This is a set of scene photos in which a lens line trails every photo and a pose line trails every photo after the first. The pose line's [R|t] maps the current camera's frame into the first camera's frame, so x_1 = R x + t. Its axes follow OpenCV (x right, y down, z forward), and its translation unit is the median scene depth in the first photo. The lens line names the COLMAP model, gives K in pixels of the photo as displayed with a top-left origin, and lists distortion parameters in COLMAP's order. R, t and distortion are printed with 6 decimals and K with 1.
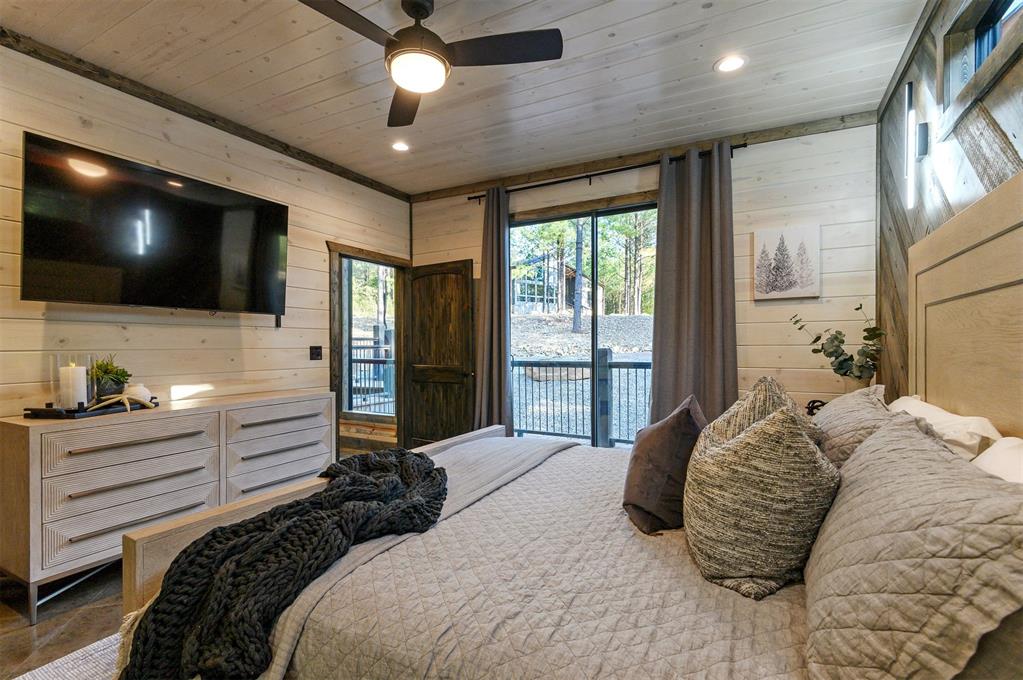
lens RADIAL K [[464.8, 0, 506.0], [0, 464.8, 344.3], [0, 0, 1]] dist [0.016280, -0.012545]
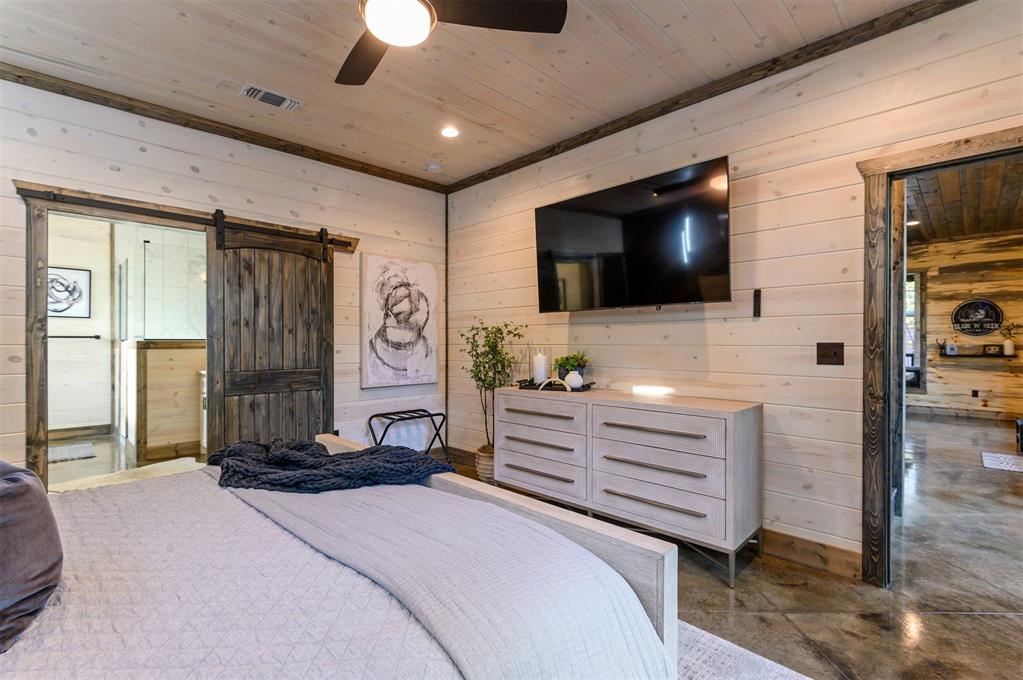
lens RADIAL K [[464.8, 0, 506.0], [0, 464.8, 344.3], [0, 0, 1]] dist [0.016280, -0.012545]
pose [[-0.264569, 0.010909, -0.964305, 0.397667], [0.003942, 0.999940, 0.010231, -0.003164], [0.964359, -0.001094, -0.264596, 0.962580]]
